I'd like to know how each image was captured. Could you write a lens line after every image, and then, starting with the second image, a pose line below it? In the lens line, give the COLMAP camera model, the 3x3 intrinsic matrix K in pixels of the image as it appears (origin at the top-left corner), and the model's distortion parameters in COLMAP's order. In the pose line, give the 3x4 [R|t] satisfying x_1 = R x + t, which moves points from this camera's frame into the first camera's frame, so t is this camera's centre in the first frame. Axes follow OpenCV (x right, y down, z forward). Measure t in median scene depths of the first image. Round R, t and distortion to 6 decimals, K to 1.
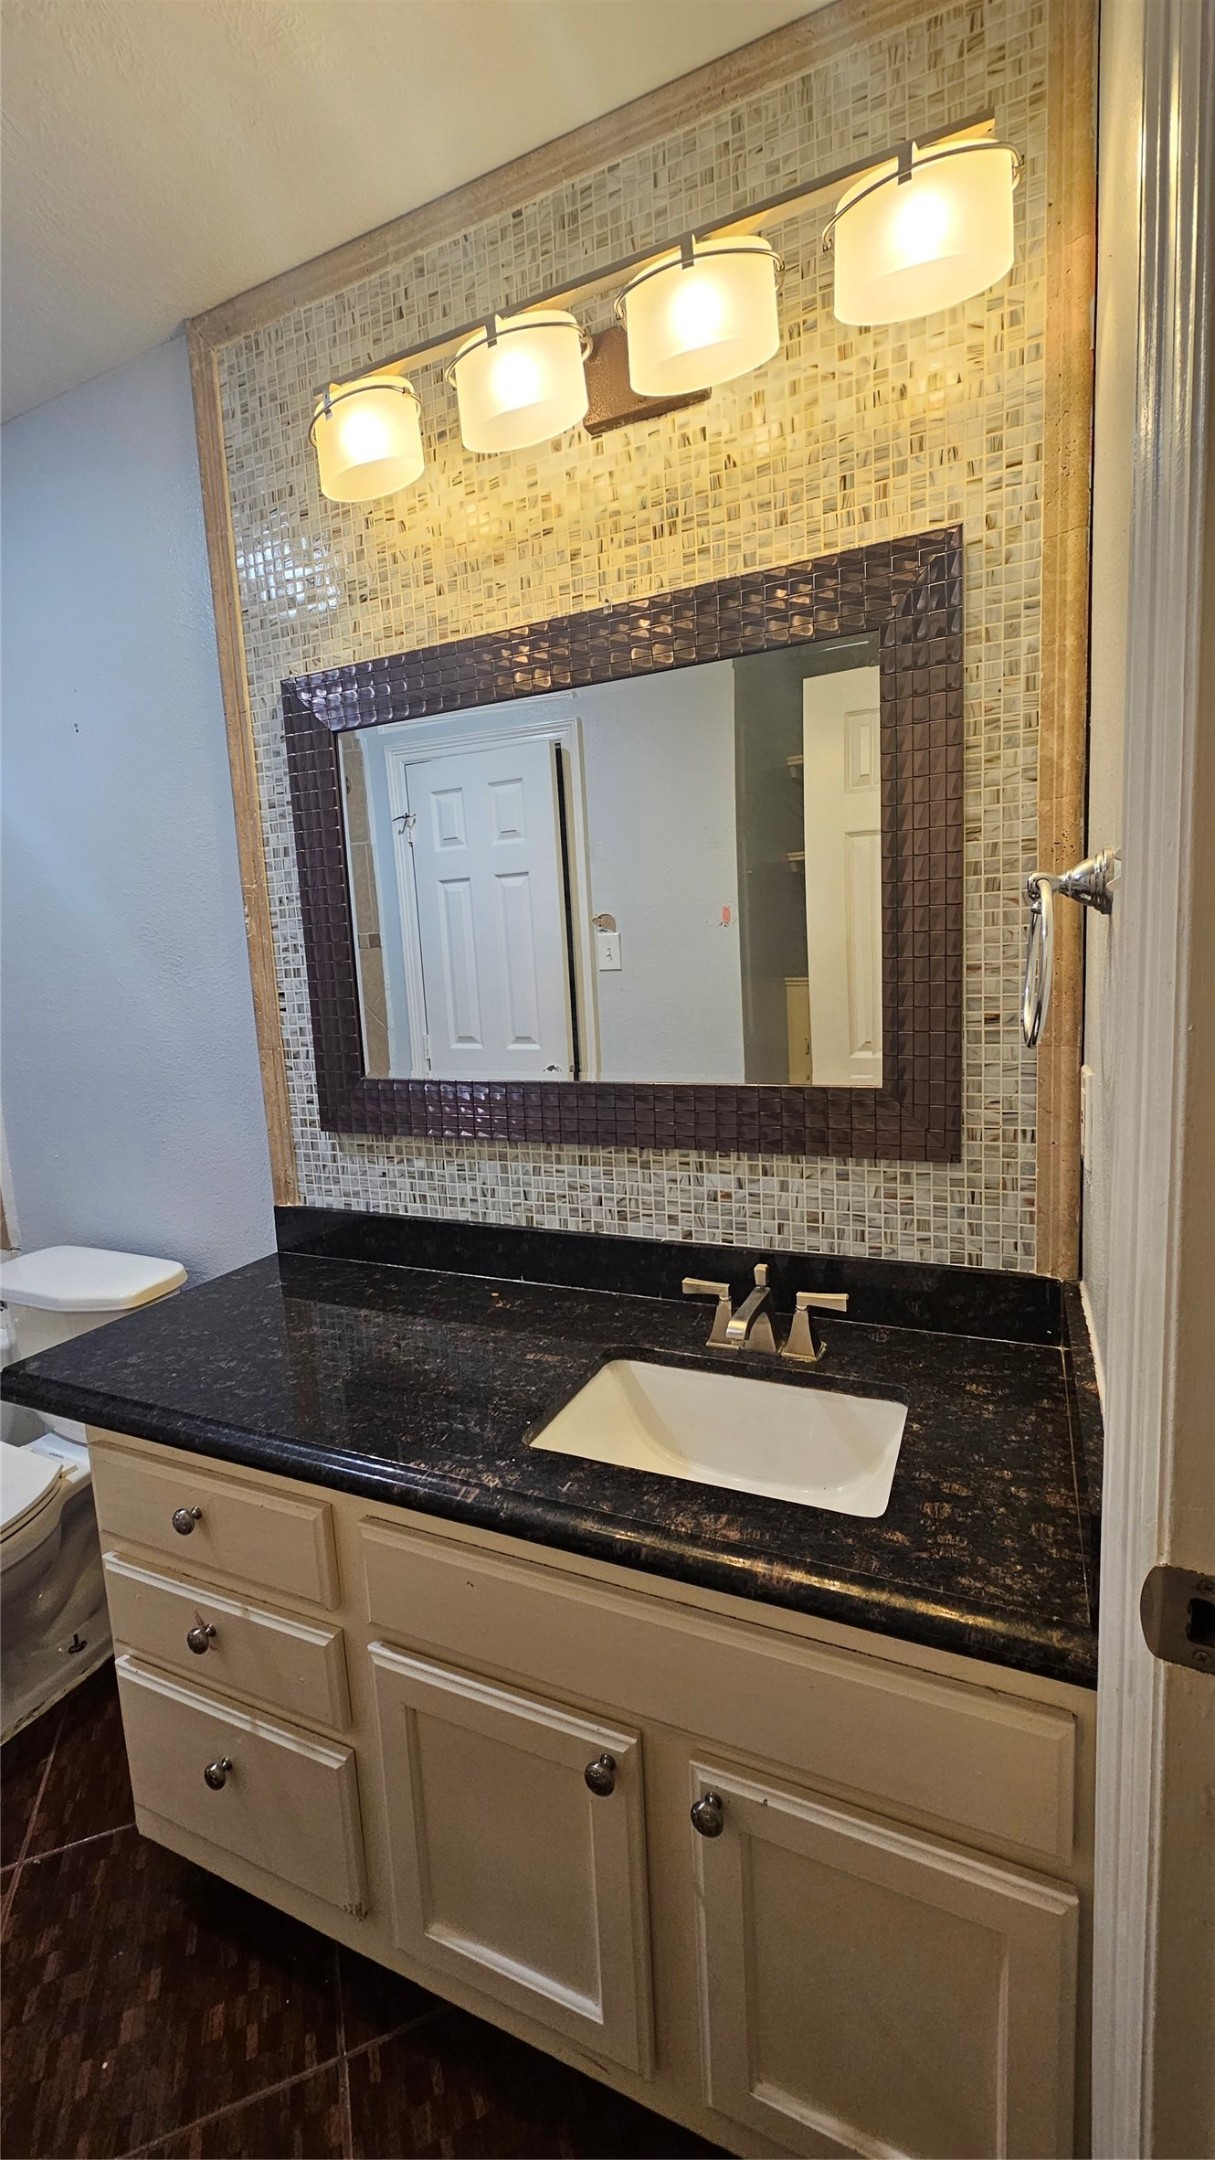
lens RADIAL K [[884.4, 0, 607.7], [0, 884.4, 1070.0], [0, 0, 1]] dist [-0.002114, 0.000550]
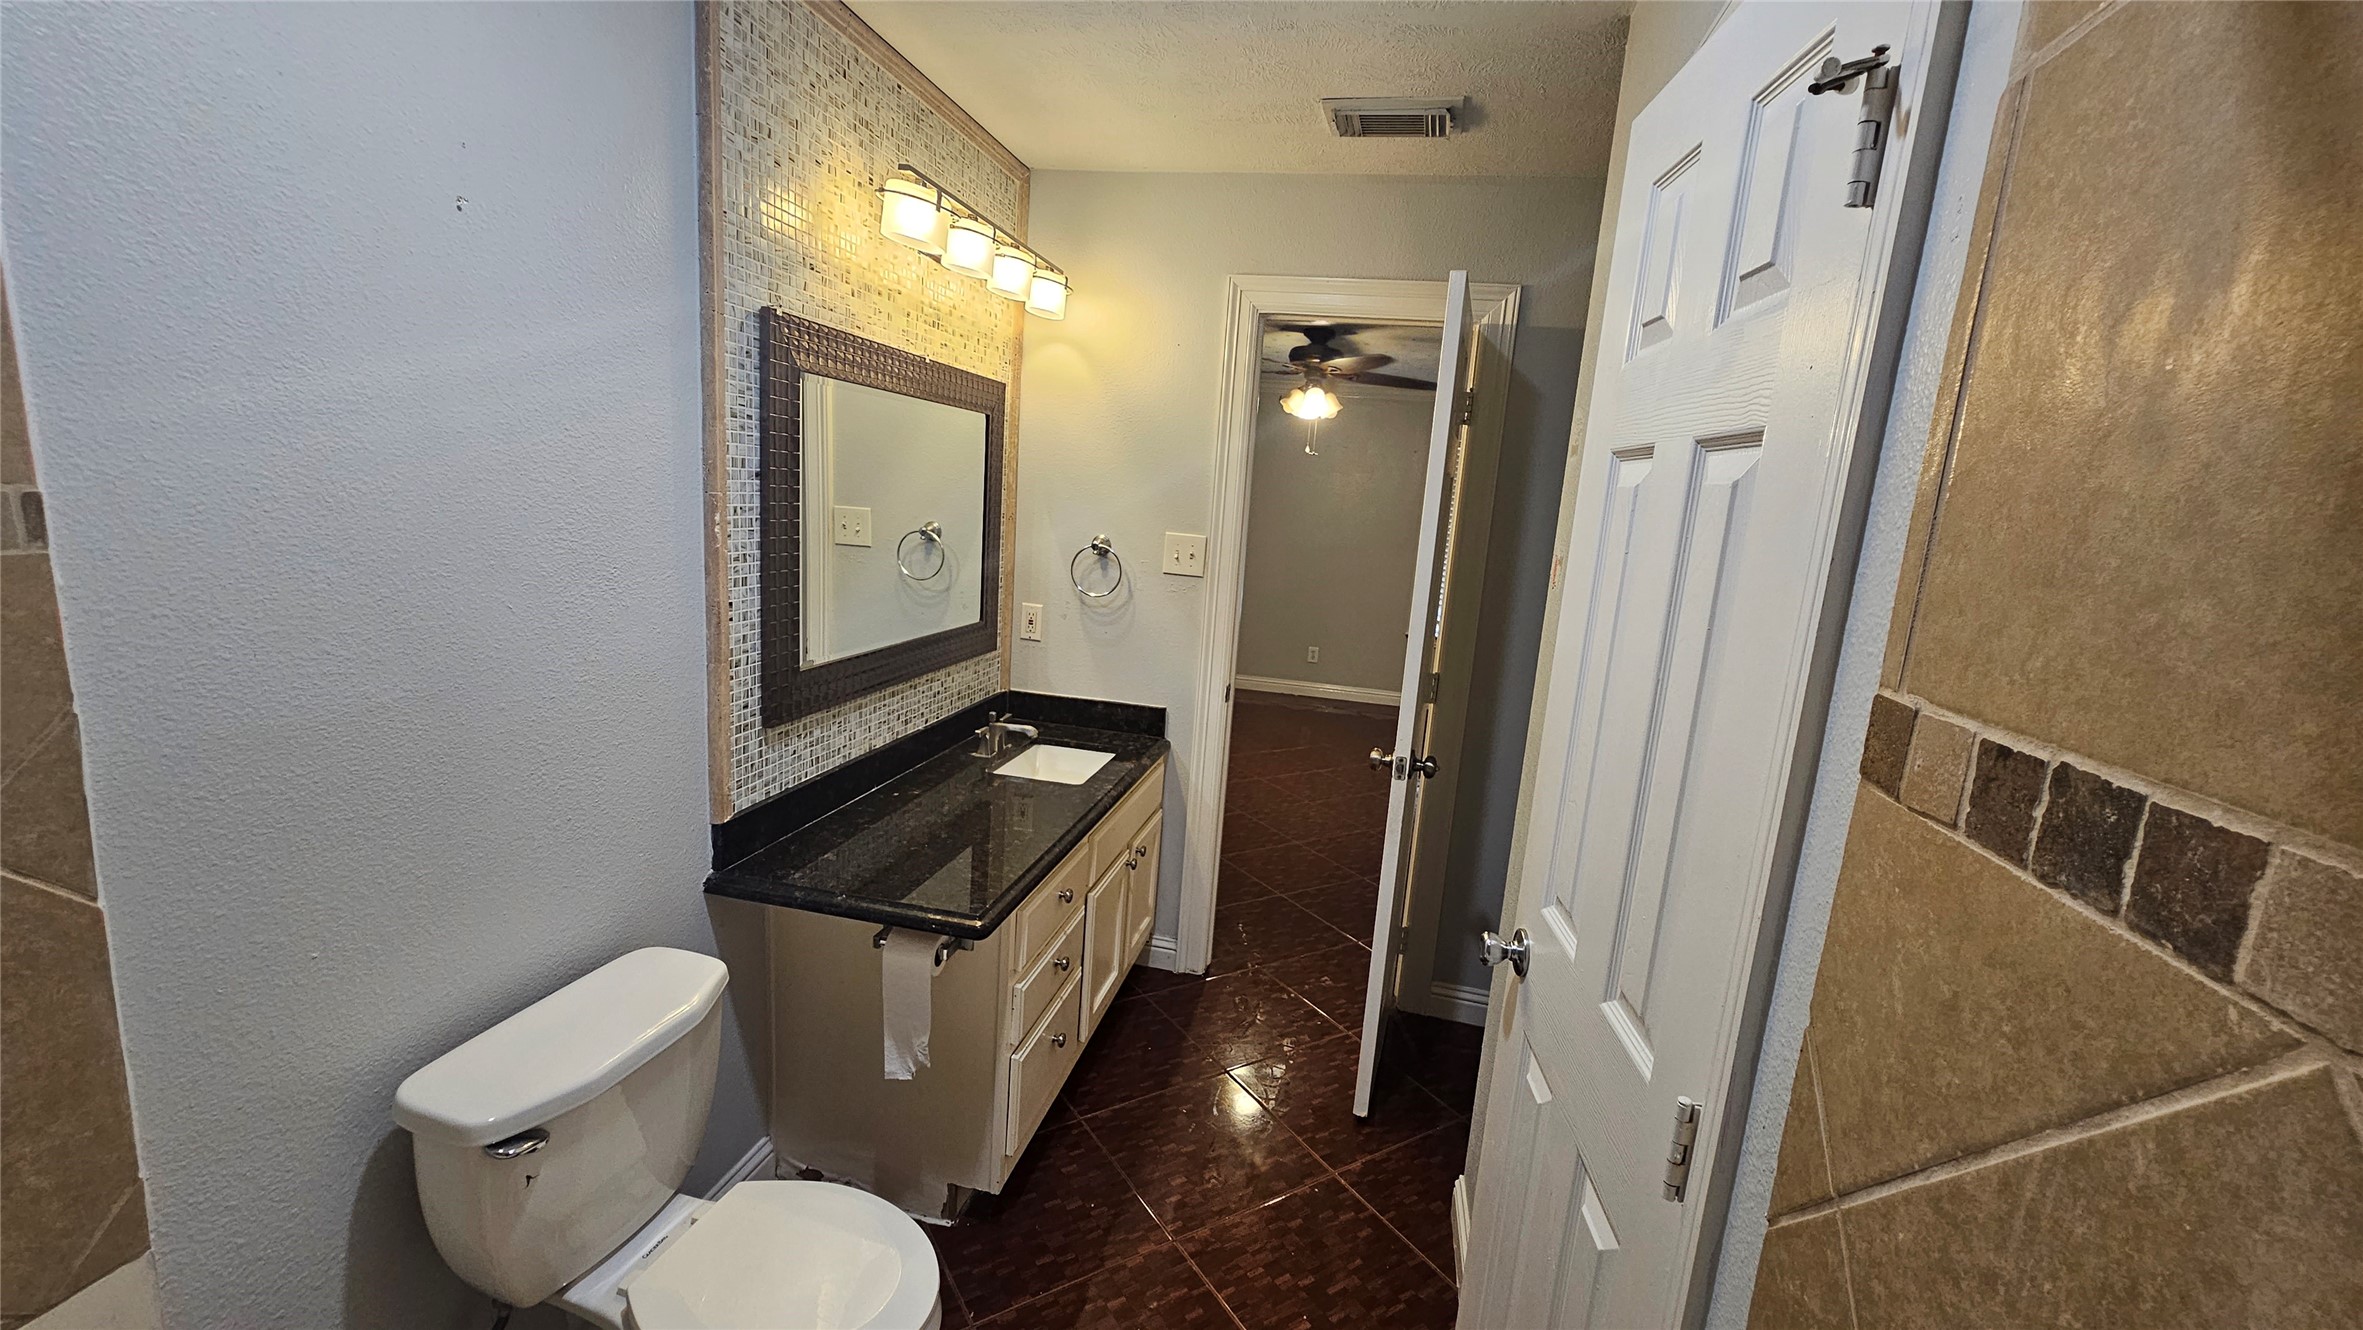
lens RADIAL K [[959.2, 0, 1206.0], [0, 959.2, 669.7], [0, 0, 1]] dist [-0.001976, 0.000560]
pose [[-0.227939, -0.143811, 0.962996, -1.825217], [0.059897, 0.985088, 0.161287, -0.183957], [-0.971831, 0.094444, -0.215926, 0.859460]]
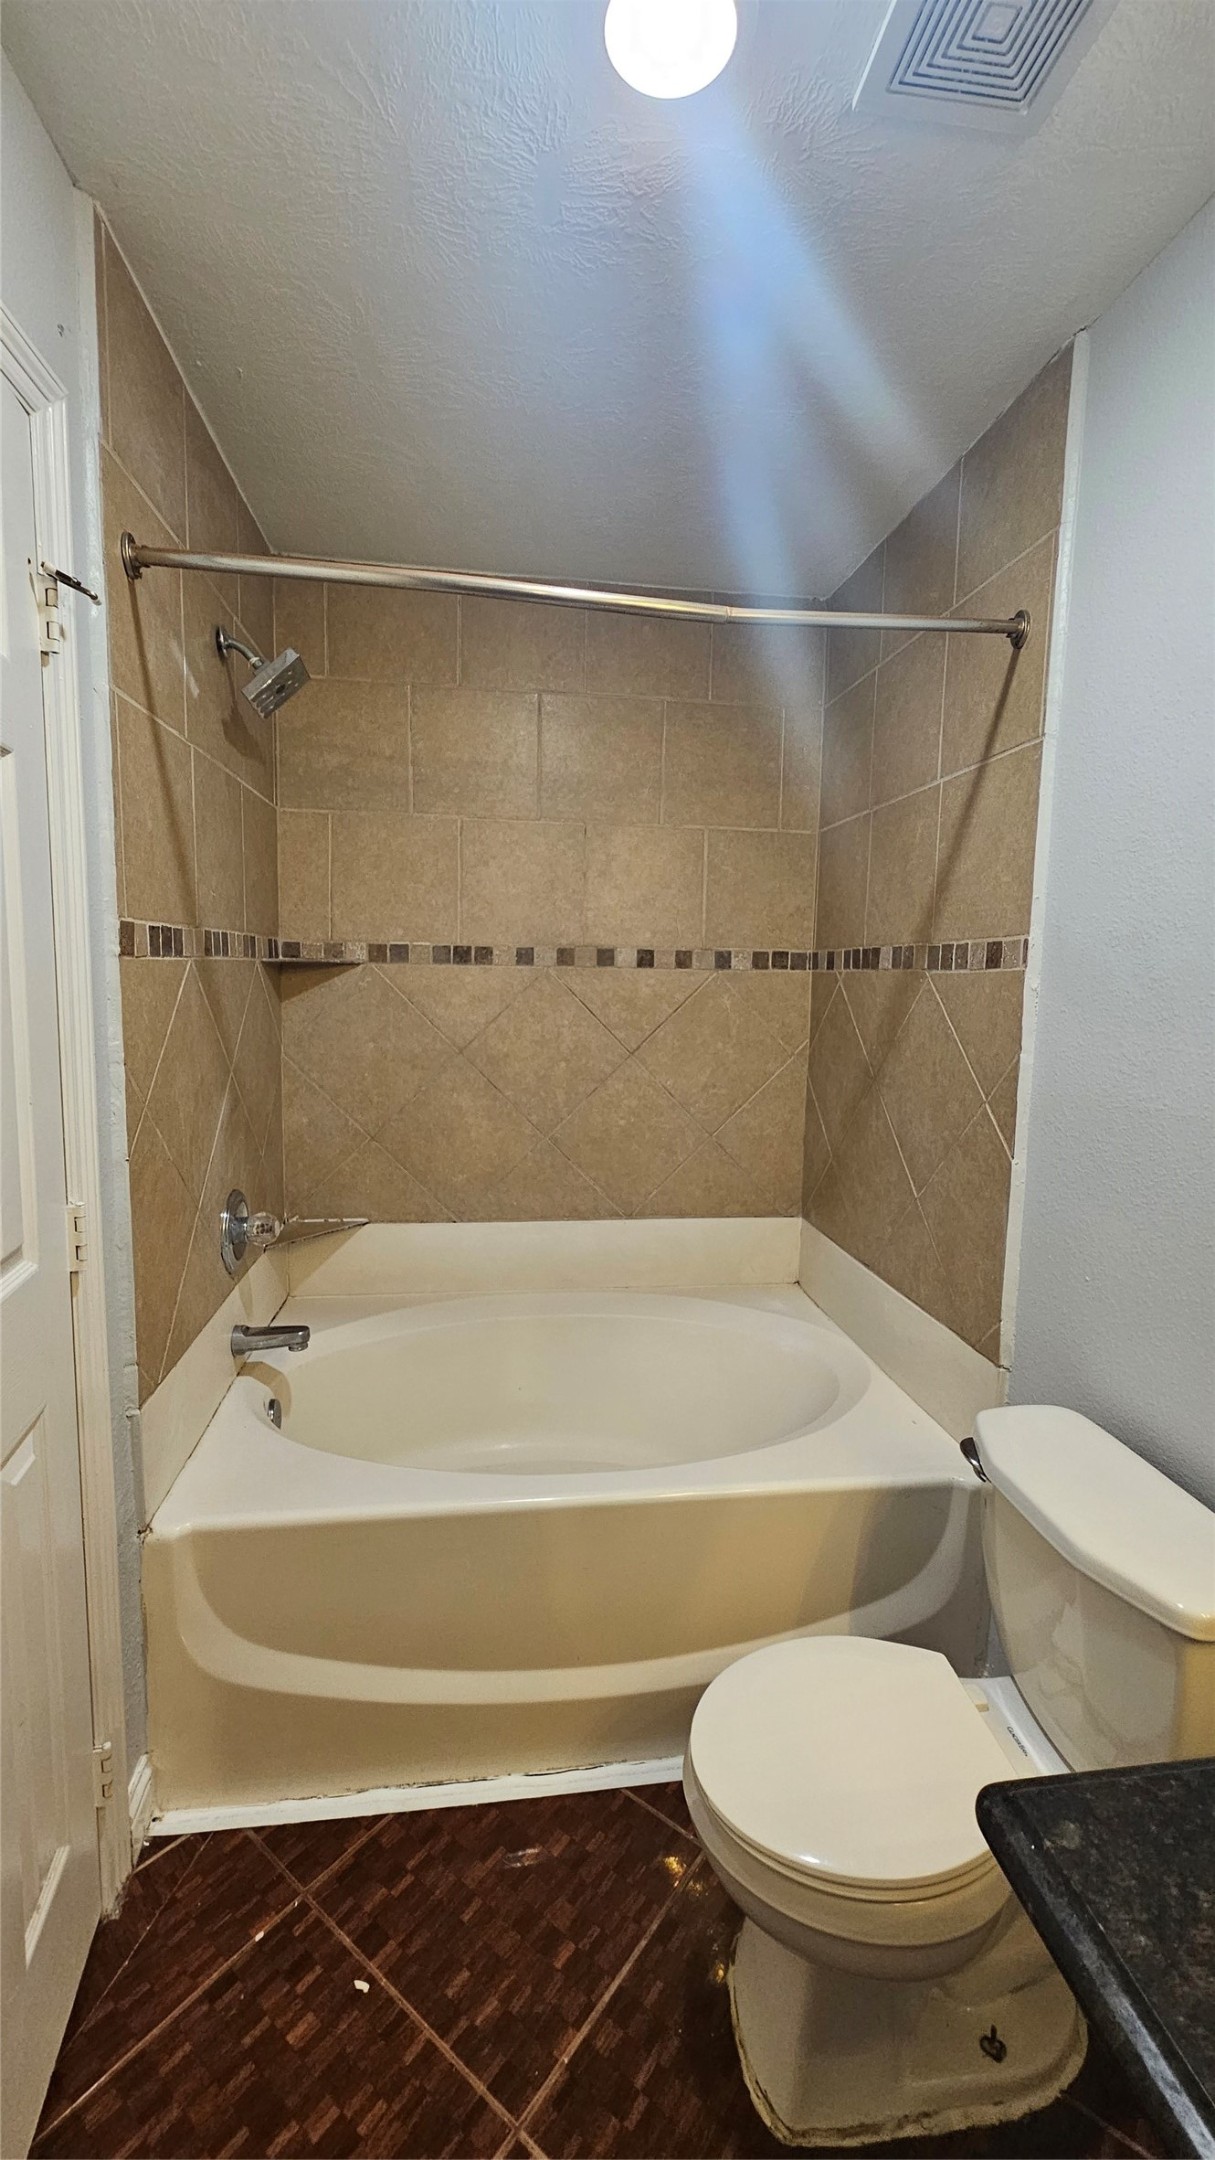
lens RADIAL K [[884.4, 0, 612.2], [0, 884.4, 1088.5], [0, 0, 1]] dist [-0.002114, 0.000550]
pose [[0.537730, 0.167955, -0.826219, -0.387558], [-0.153878, 0.983048, 0.099687, -0.087733], [0.828956, 0.073532, 0.554460, 0.413711]]
